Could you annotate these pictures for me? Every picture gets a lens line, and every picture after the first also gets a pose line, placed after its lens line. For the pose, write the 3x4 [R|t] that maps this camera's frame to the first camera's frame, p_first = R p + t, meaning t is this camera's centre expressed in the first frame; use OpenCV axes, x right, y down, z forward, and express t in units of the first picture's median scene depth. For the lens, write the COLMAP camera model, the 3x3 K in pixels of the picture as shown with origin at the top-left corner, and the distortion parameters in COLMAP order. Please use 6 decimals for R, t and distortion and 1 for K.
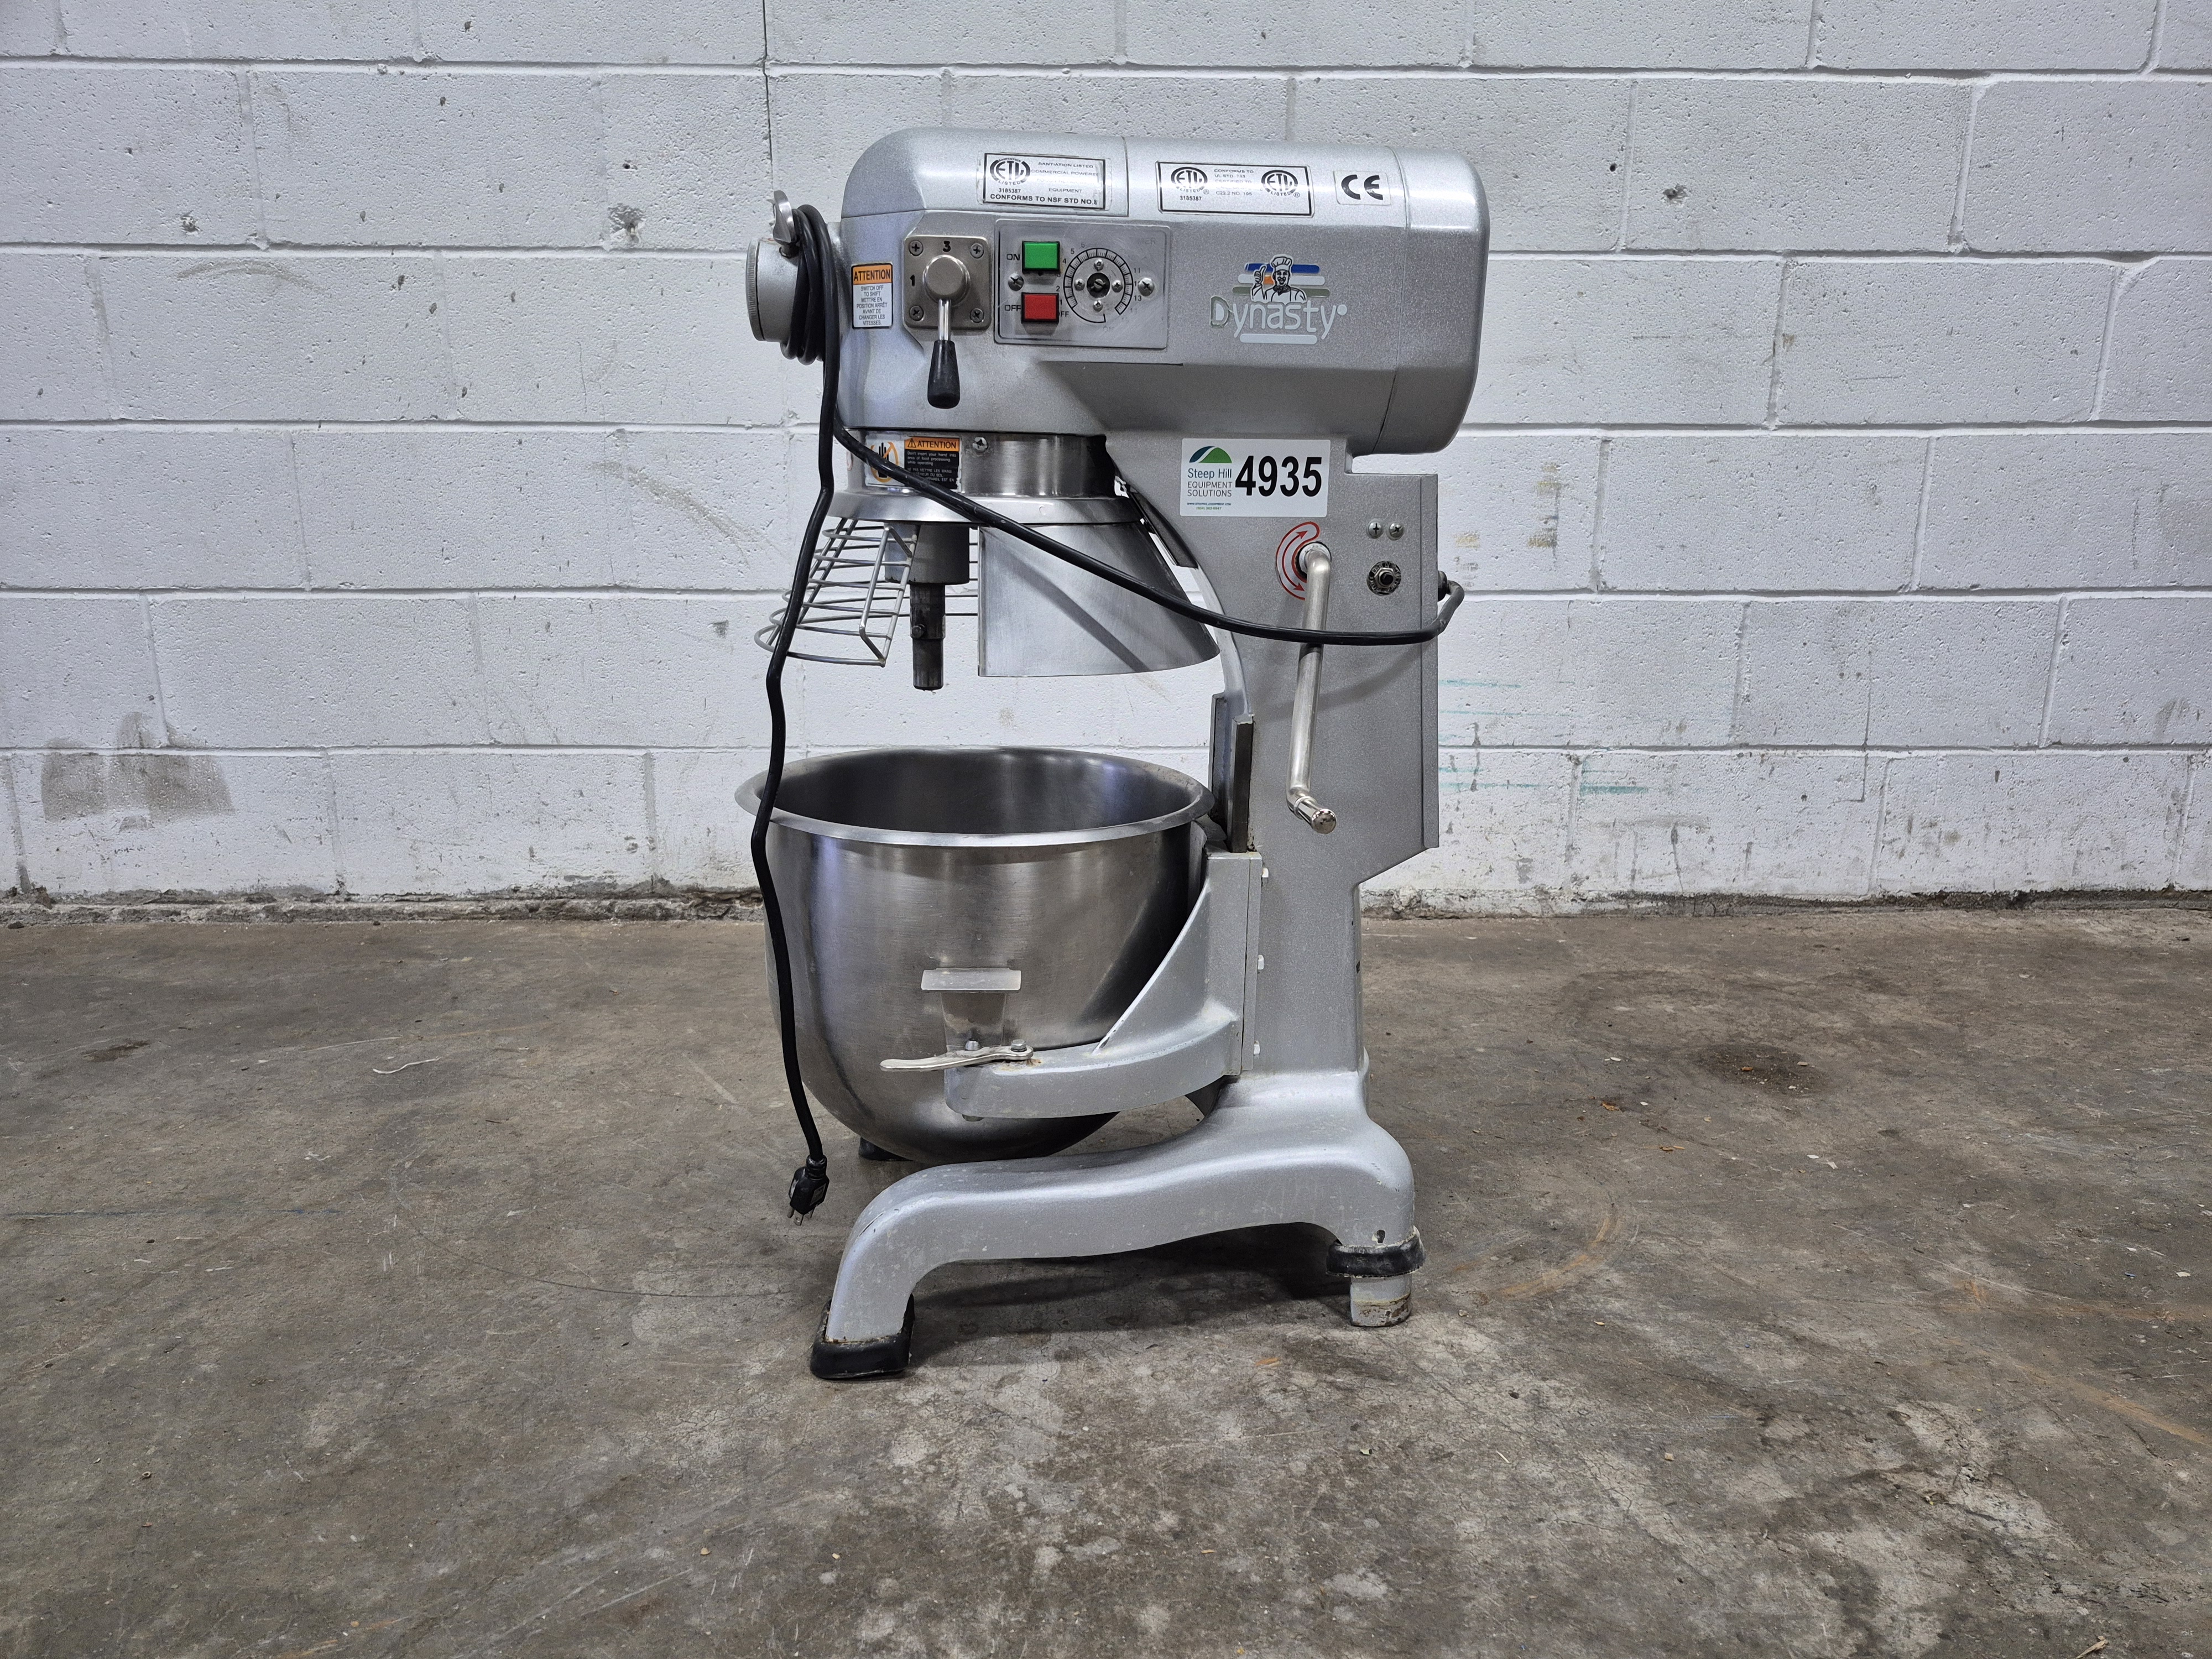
lens RADIAL K [[1533.0, 0, 1100.7], [0, 1533.0, 828.6], [0, 0, 1]] dist [0.093032, -0.125881]
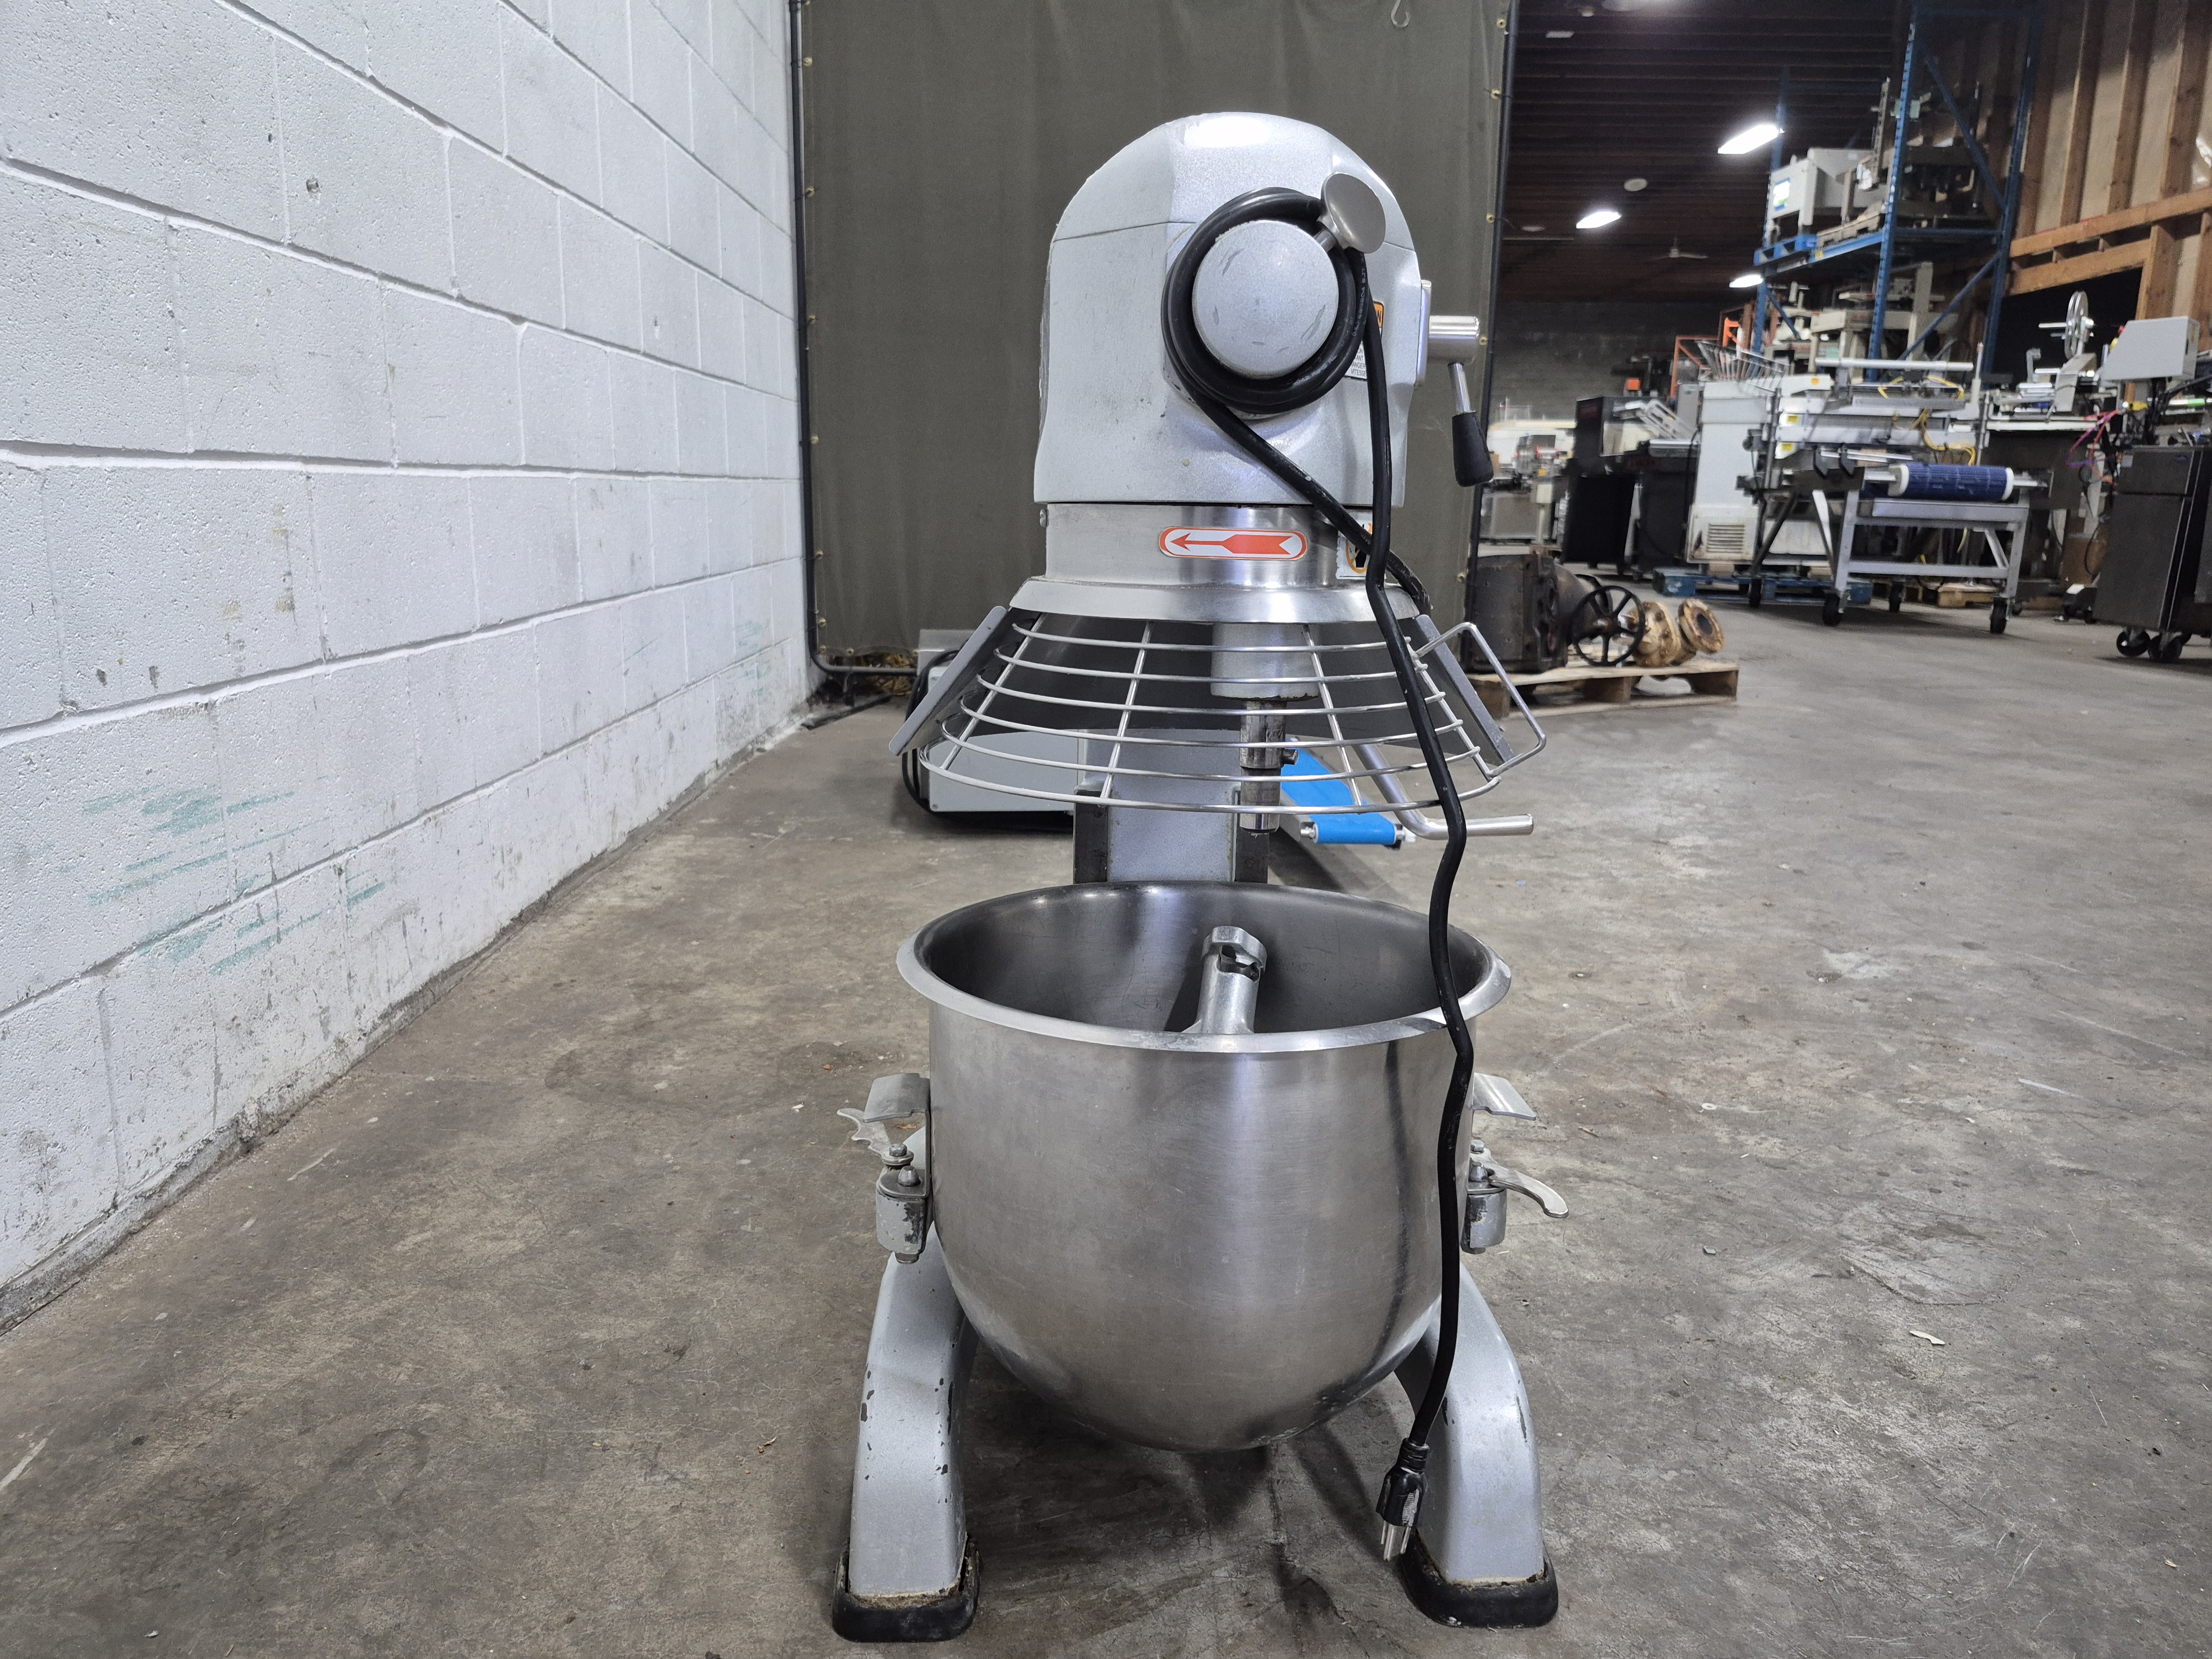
lens RADIAL K [[1533.0, 0, 1100.7], [0, 1533.0, 828.6], [0, 0, 1]] dist [0.093032, -0.125881]
pose [[0.009137, -0.214069, 0.976776, -0.560806], [0.214048, 0.954594, 0.207206, -0.175272], [-0.976781, 0.207183, 0.054543, 0.669052]]
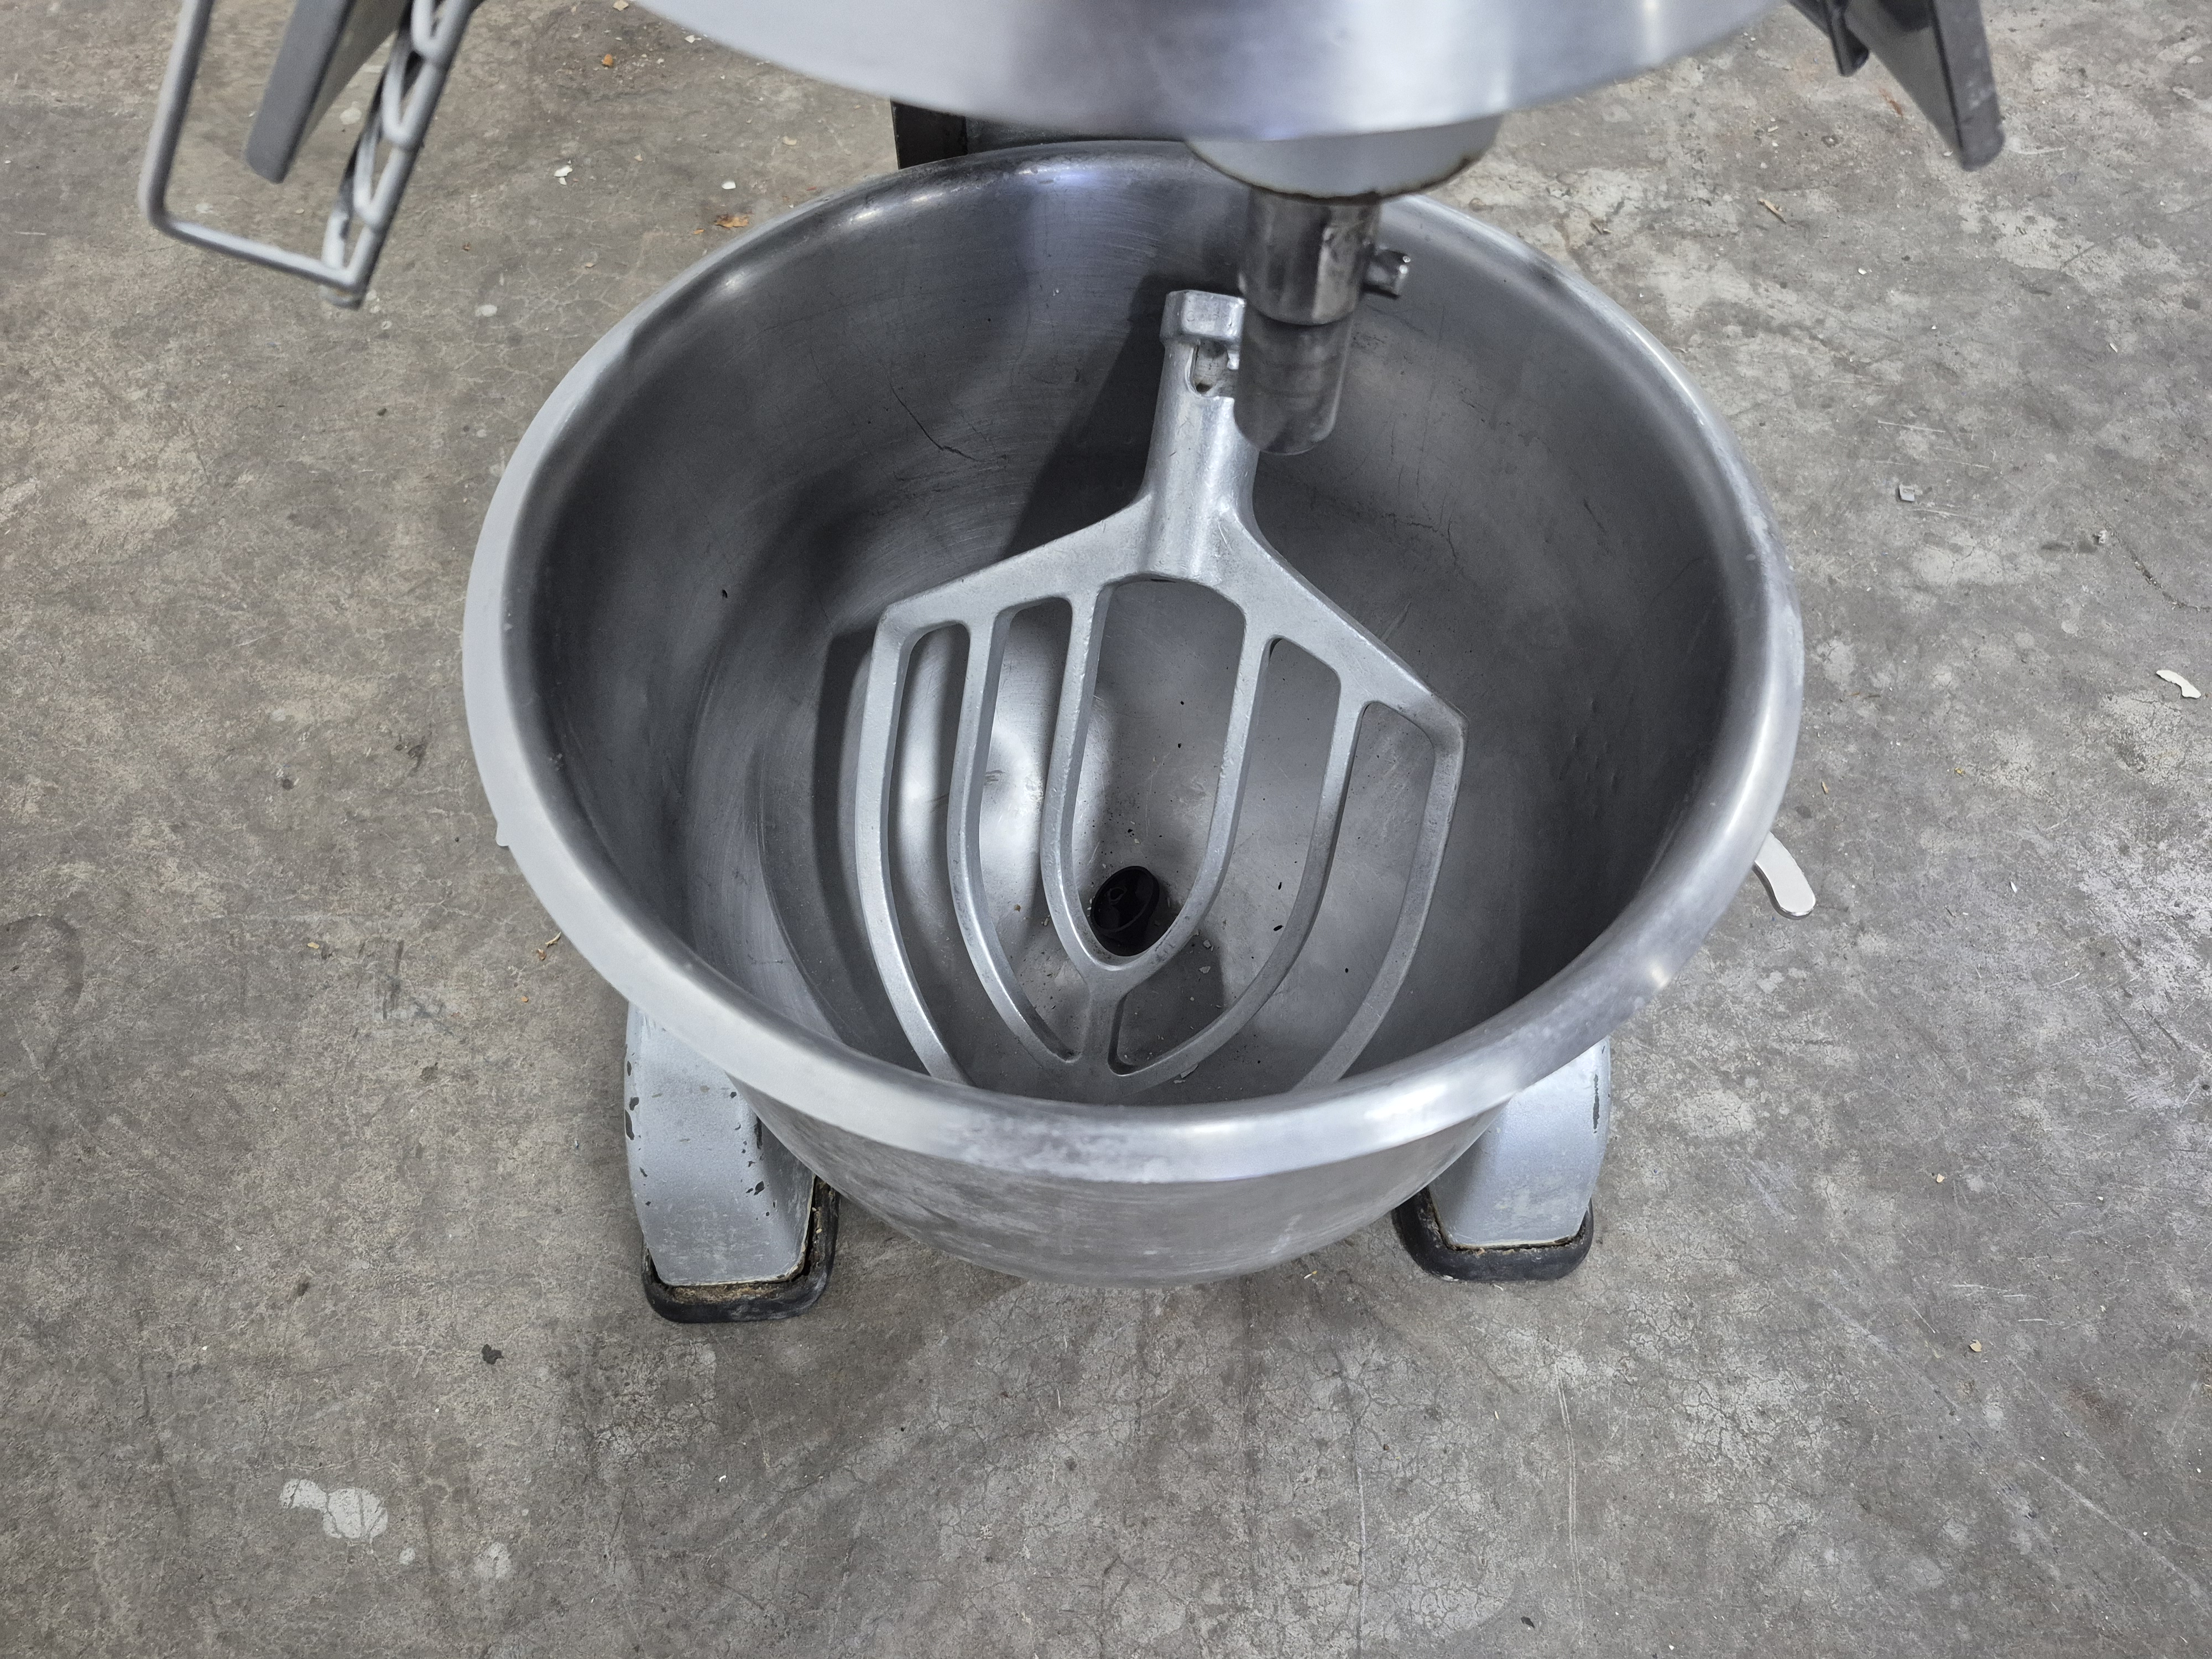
lens RADIAL K [[1420.4, 0, 1110.3], [0, 1420.4, 890.8], [0, 0, 1]] dist [0.027965, -0.028102]
pose [[0.007463, -0.888501, 0.458815, -0.194319], [0.216000, 0.449428, 0.866809, -0.172553], [-0.976365, 0.092635, 0.195271, 0.642108]]
